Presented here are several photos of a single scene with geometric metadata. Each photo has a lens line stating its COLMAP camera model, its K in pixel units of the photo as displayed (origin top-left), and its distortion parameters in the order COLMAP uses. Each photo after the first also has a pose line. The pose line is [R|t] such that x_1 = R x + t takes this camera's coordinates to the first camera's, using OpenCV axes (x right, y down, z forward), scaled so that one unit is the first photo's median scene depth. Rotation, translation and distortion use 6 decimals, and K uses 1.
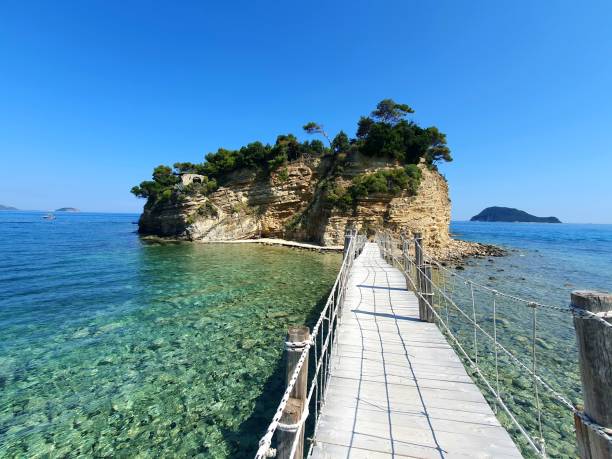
lens RADIAL K [[237.0, 0, 303.3], [0, 237.0, 217.0], [0, 0, 1]] dist [0.000402, 0.000013]
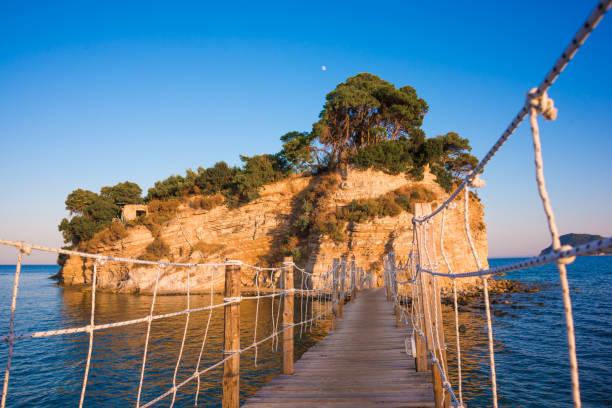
lens RADIAL K [[397.2, 0, 306.9], [0, 397.2, 216.7], [0, 0, 1]] dist [-0.098732, 0.000222]
pose [[0.997608, -0.032214, 0.061152, -0.001118], [0.039039, 0.992725, -0.113903, 0.017533], [-0.057038, 0.116018, 0.991608, -0.176545]]
